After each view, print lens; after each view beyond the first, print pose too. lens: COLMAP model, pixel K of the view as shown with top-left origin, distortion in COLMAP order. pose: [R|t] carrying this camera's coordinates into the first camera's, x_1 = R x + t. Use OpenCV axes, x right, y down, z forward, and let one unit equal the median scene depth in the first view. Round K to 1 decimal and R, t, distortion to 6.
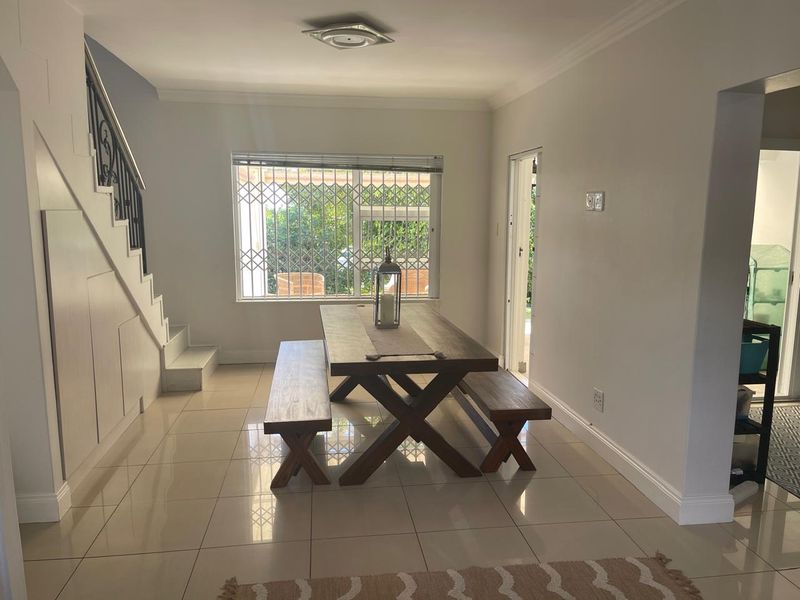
lens RADIAL K [[608.9, 0, 400.0], [0, 608.9, 300.0], [0, 0, 1]] dist [-0.002249, -0.004926]
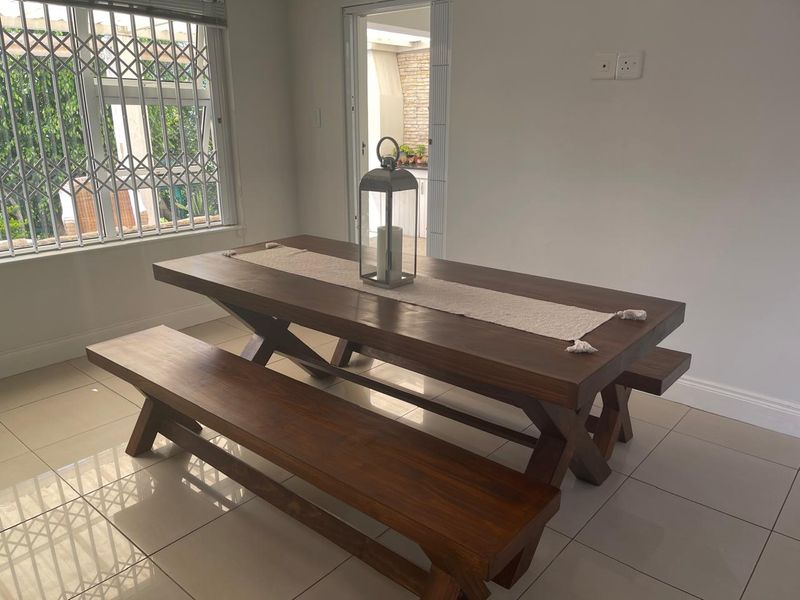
lens RADIAL K [[608.9, 0, 400.0], [0, 608.9, 300.0], [0, 0, 1]] dist [-0.002249, -0.004926]
pose [[0.742726, -0.179419, 0.645110, -0.278725], [0.089711, 0.981410, 0.169666, -0.020647], [-0.663559, -0.068142, 0.745015, 0.407328]]
